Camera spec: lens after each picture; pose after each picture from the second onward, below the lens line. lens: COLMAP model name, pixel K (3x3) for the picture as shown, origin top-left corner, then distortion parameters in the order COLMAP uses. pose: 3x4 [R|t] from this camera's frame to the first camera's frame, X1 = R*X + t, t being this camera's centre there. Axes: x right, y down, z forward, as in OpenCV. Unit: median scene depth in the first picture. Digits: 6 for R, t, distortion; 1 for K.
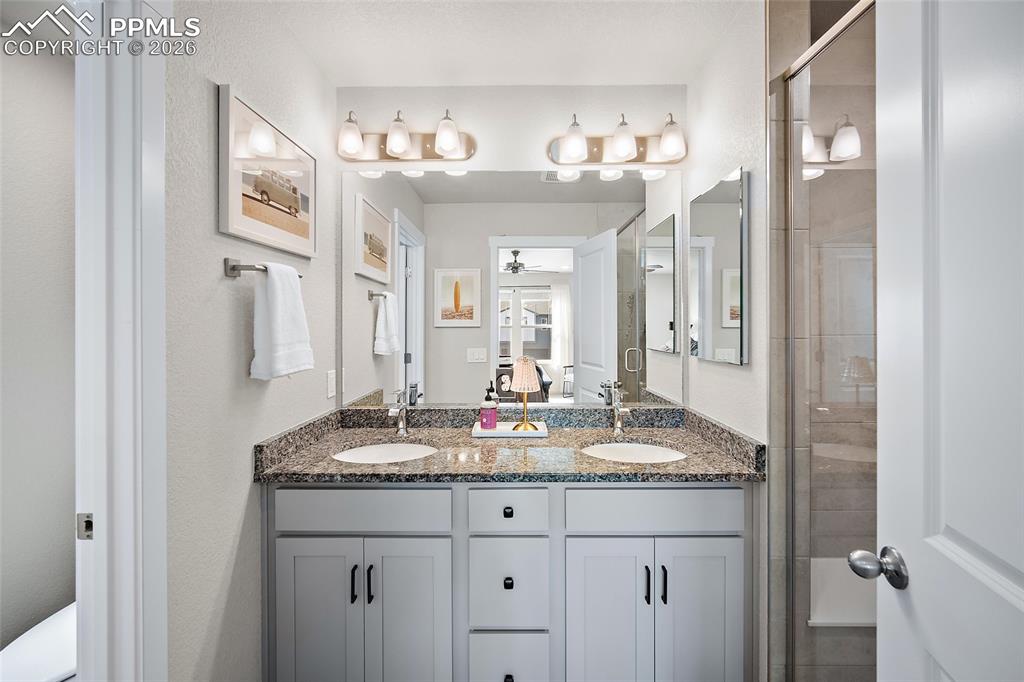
lens RADIAL K [[406.1, 0, 517.3], [0, 406.1, 330.3], [0, 0, 1]] dist [0.000280, 0.000315]
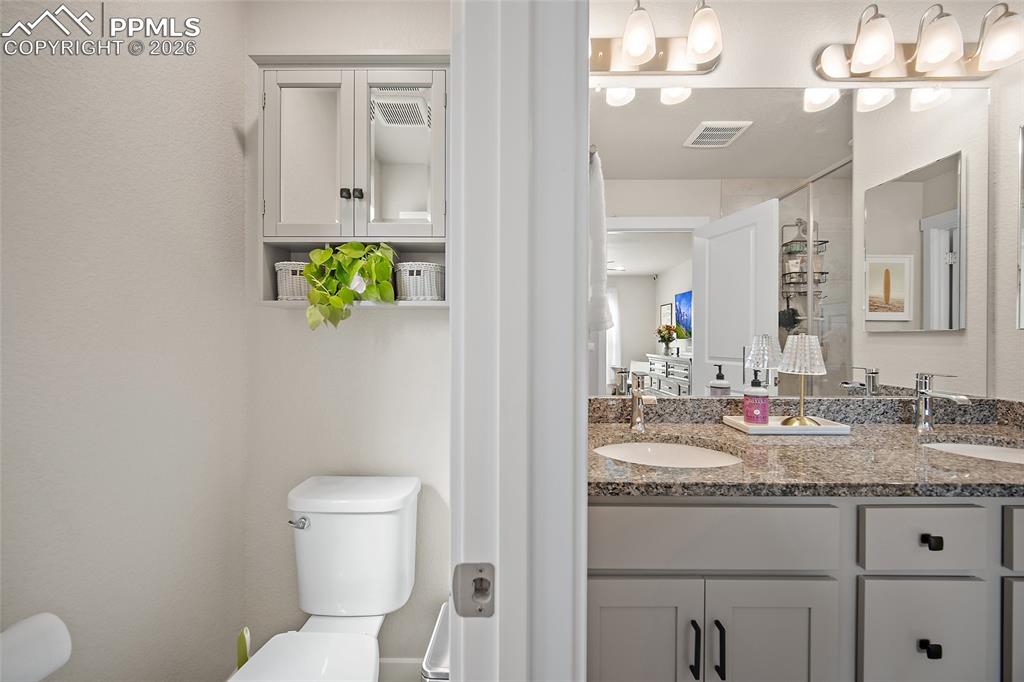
lens RADIAL K [[394.6, 0, 514.2], [0, 394.6, 349.9], [0, 0, 1]] dist [-0.000456, 0.000134]
pose [[0.999982, 0.004667, 0.003845, -0.707266], [-0.004728, 0.999858, 0.016196, 0.129140], [-0.003769, -0.016214, 0.999861, 0.368158]]
